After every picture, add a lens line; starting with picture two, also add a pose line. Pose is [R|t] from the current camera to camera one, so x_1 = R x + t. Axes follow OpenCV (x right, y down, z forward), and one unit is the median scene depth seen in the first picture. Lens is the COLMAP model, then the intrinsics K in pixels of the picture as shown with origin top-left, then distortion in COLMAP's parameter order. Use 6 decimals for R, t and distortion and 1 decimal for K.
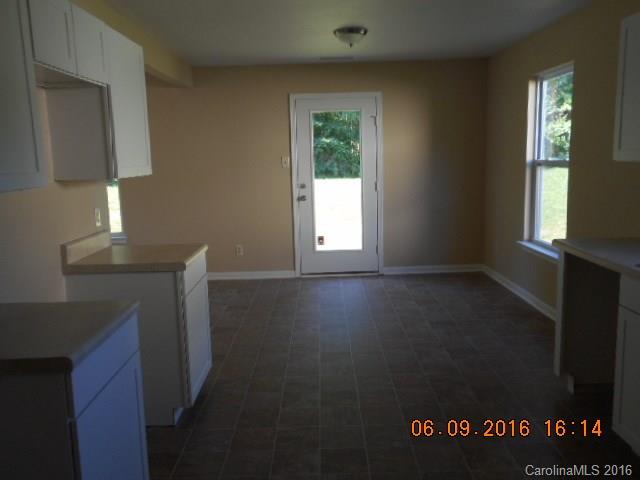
lens RADIAL K [[567.5, 0, 321.7], [0, 567.5, 250.1], [0, 0, 1]] dist [0.013797, 0.016236]
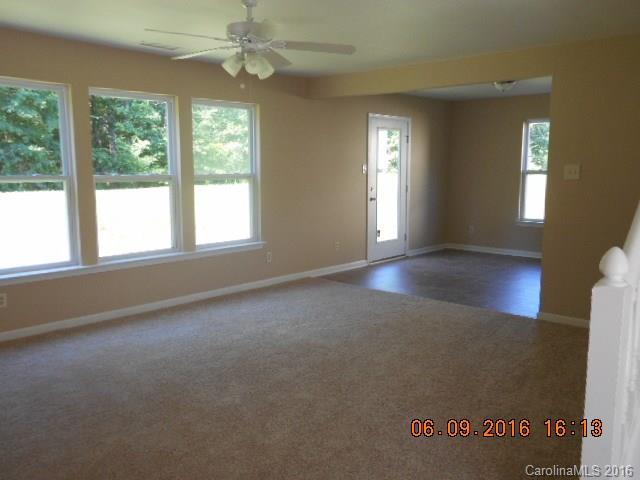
lens RADIAL K [[567.5, 0, 321.7], [0, 567.5, 250.1], [0, 0, 1]] dist [0.013797, 0.016236]
pose [[0.673952, -0.086429, 0.733702, -1.269742], [0.108804, 0.993915, 0.017139, -0.019898], [-0.730719, 0.068279, 0.679255, 0.330481]]
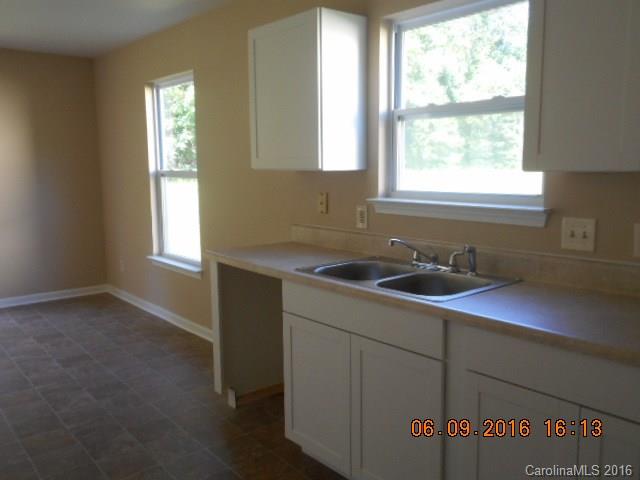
lens RADIAL K [[567.5, 0, 321.7], [0, 567.5, 250.1], [0, 0, 1]] dist [0.013797, 0.016236]
pose [[0.776217, -0.069632, 0.626609, -0.020564], [0.086771, 0.996223, 0.003216, -0.003761], [-0.624466, 0.051875, 0.779327, 0.090353]]
